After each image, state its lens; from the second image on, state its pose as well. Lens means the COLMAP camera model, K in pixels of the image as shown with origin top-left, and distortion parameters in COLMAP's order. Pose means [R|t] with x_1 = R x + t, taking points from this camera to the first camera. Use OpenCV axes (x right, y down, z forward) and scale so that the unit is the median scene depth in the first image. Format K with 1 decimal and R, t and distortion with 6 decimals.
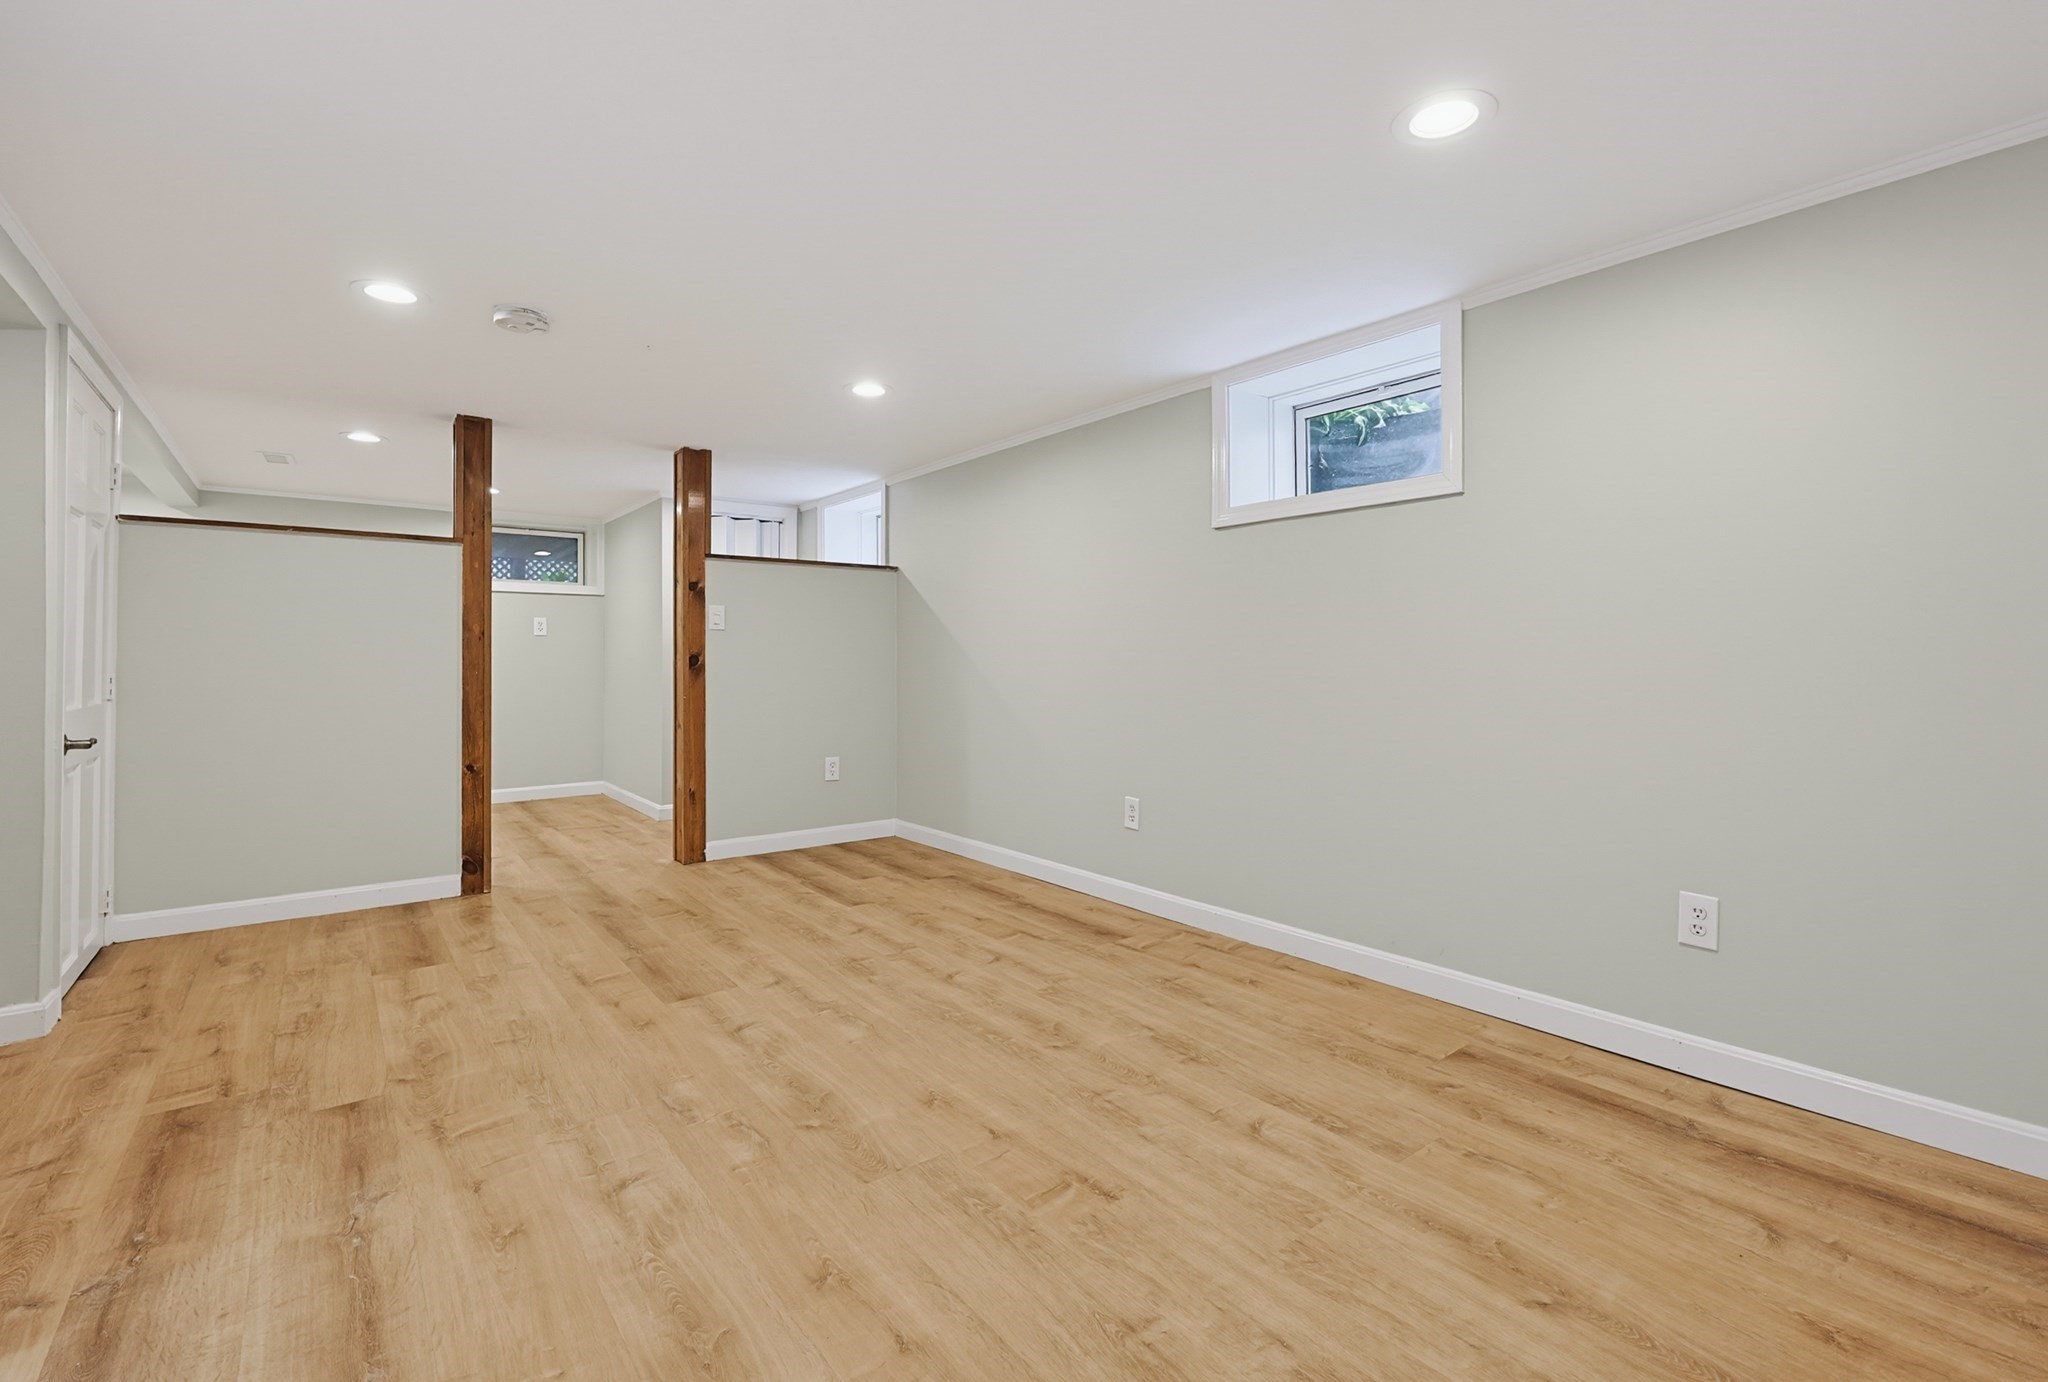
lens RADIAL K [[944.2, 0, 1033.0], [0, 944.2, 668.4], [0, 0, 1]] dist [0.001458, 0.000168]
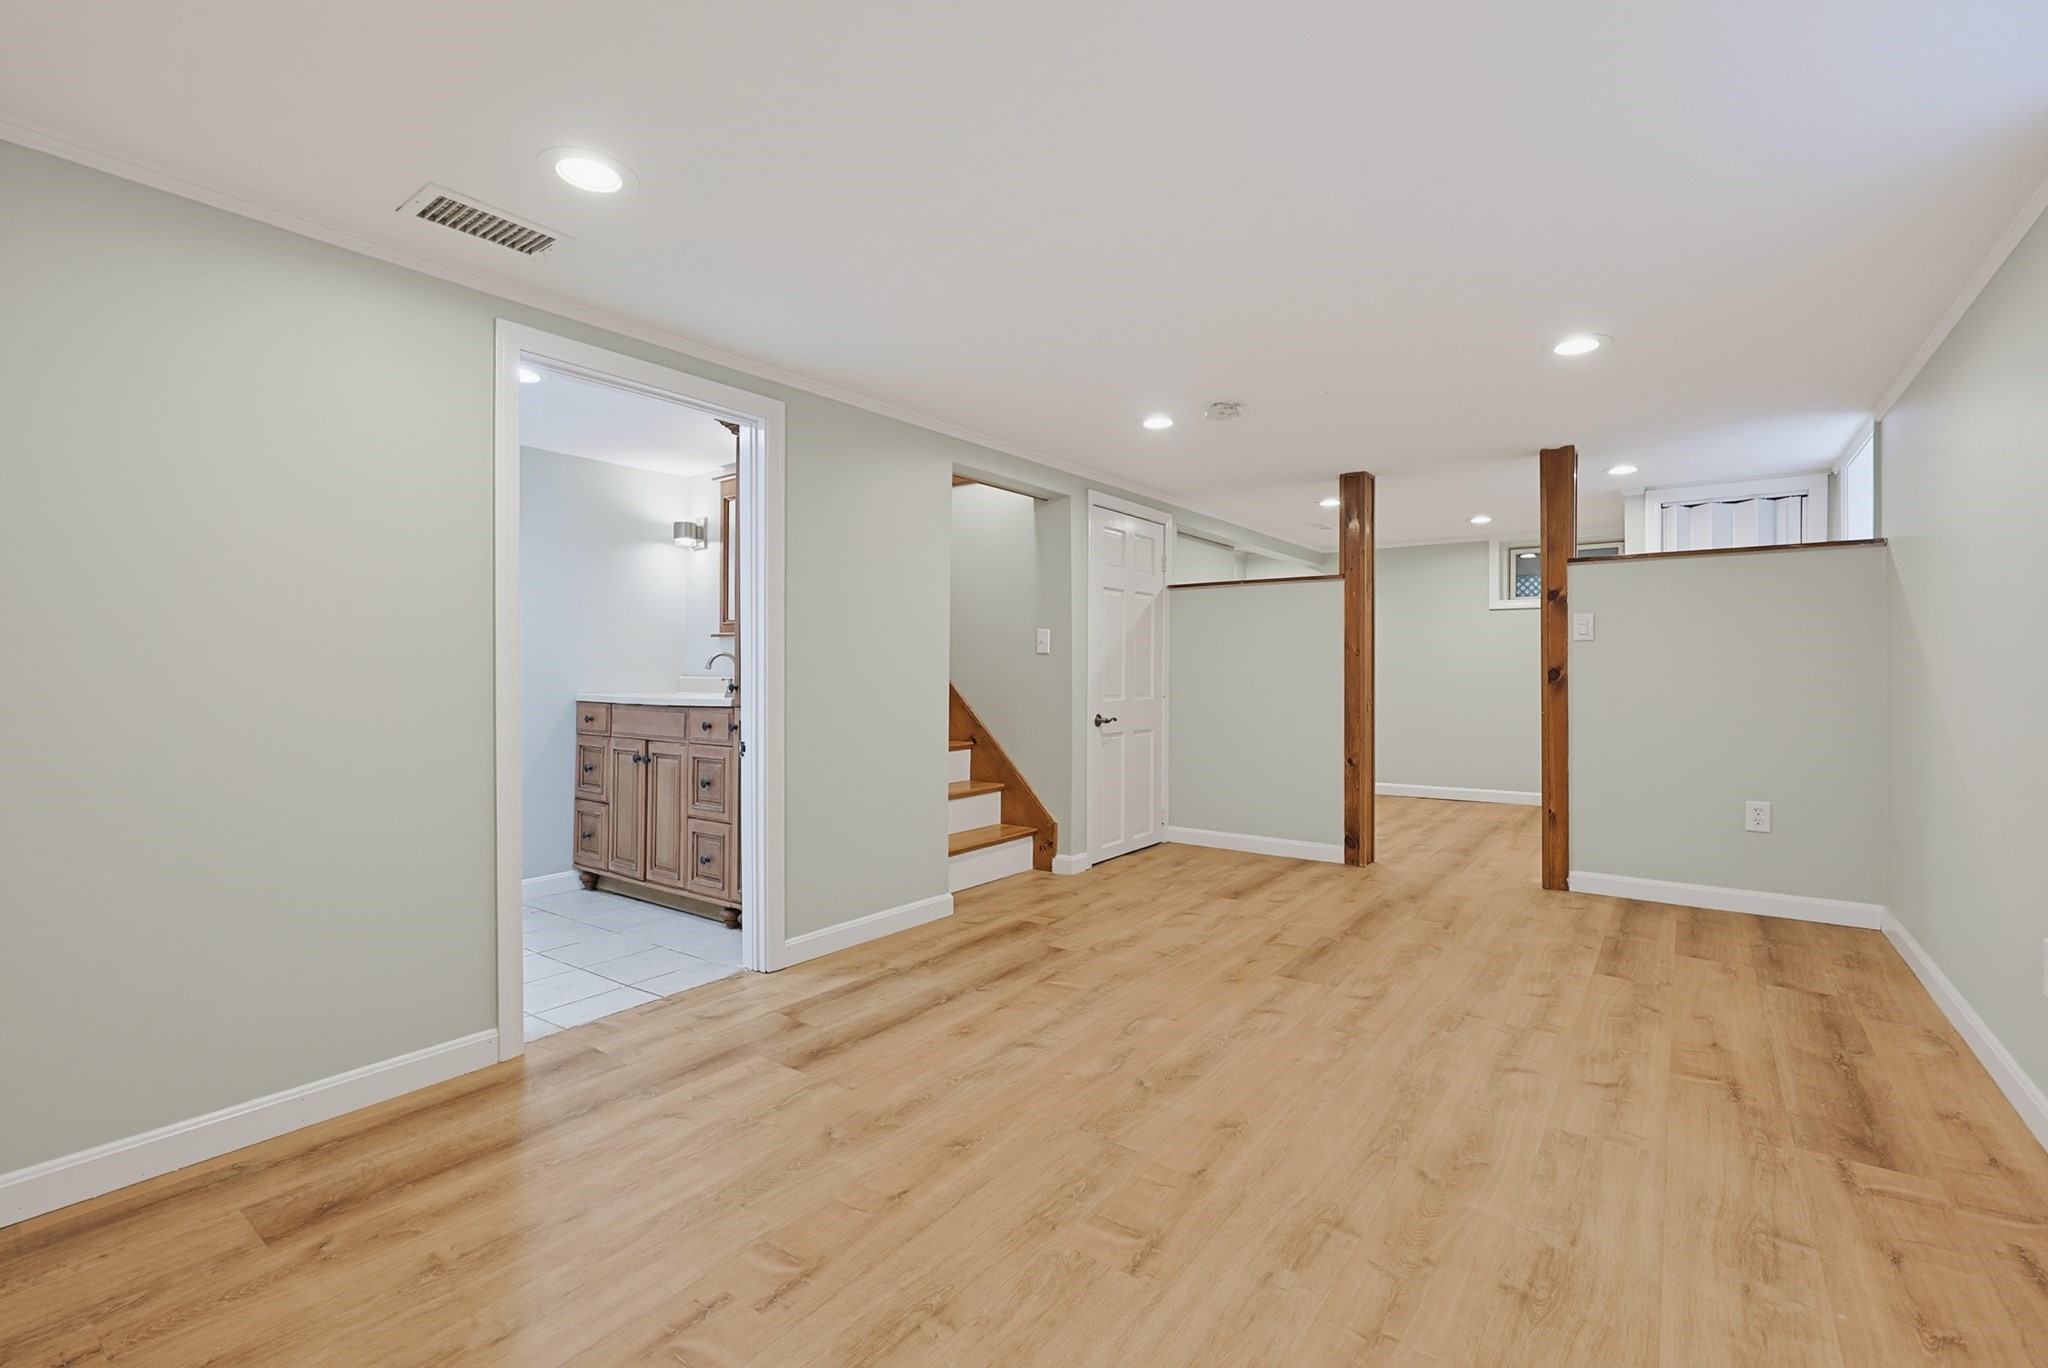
lens RADIAL K [[867.1, 0, 1024.0], [0, 867.1, 684.0], [0, 0, 1]] dist [-0.000562, -0.000234]
pose [[0.268393, 0.015771, -0.963180, 0.465396], [-0.008615, 0.999865, 0.013971, -0.008519], [0.963271, 0.004548, 0.268493, 0.367181]]
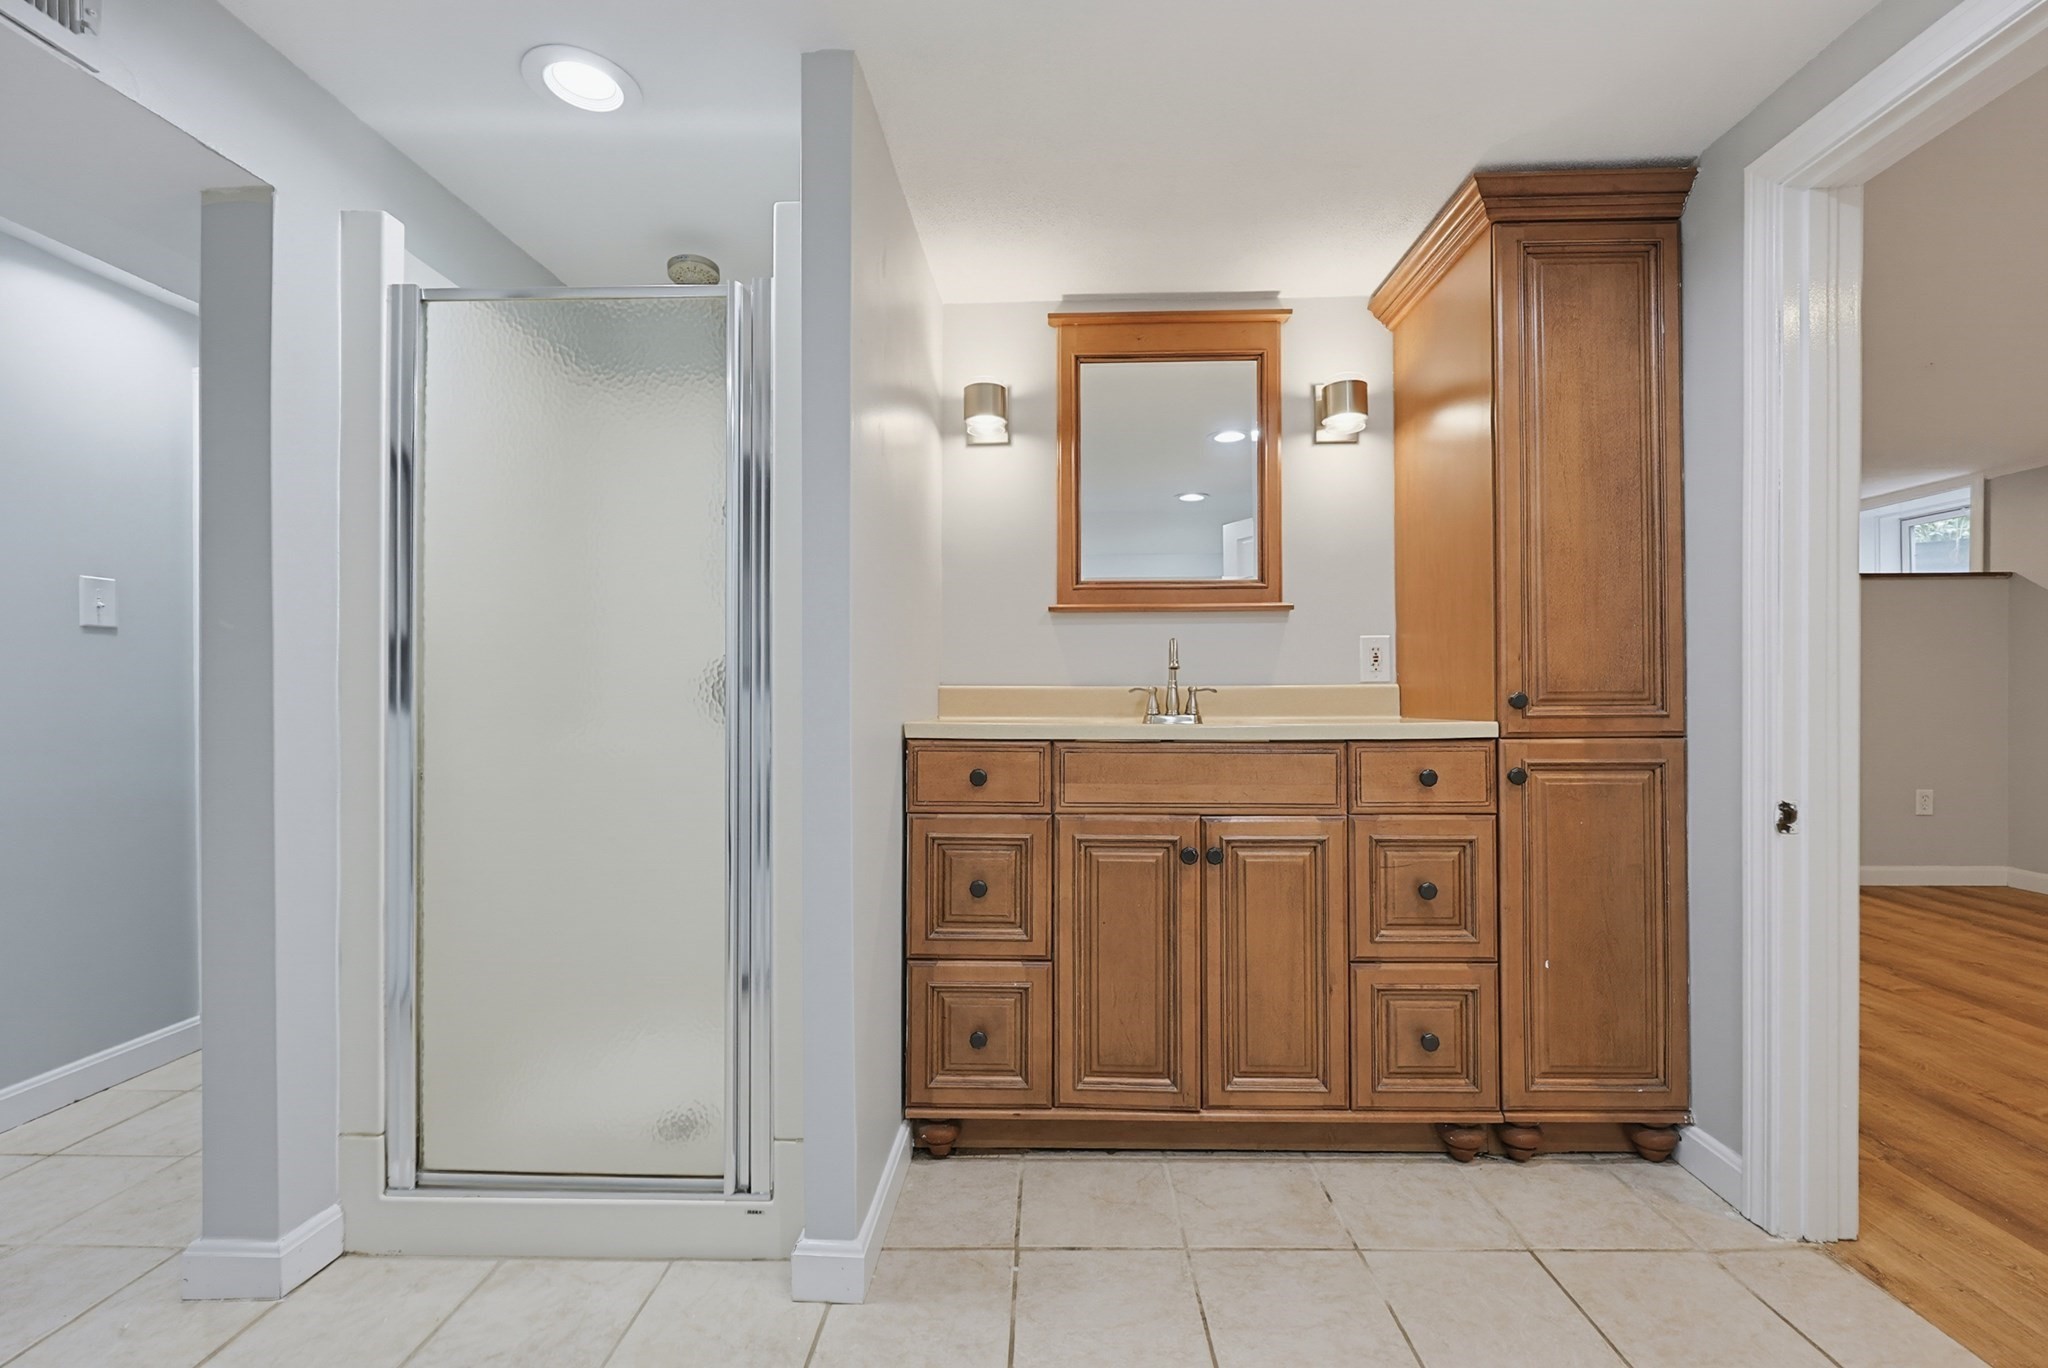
lens RADIAL K [[896.0, 0, 1024.0], [0, 896.0, 684.0], [0, 0, 1]] dist [0.000704, 0.000087]
pose [[0.767241, 0.000747, -0.641359, -0.497337], [-0.006479, 0.999957, -0.006586, 0.007576], [0.641327, 0.009208, 0.767213, -0.319833]]
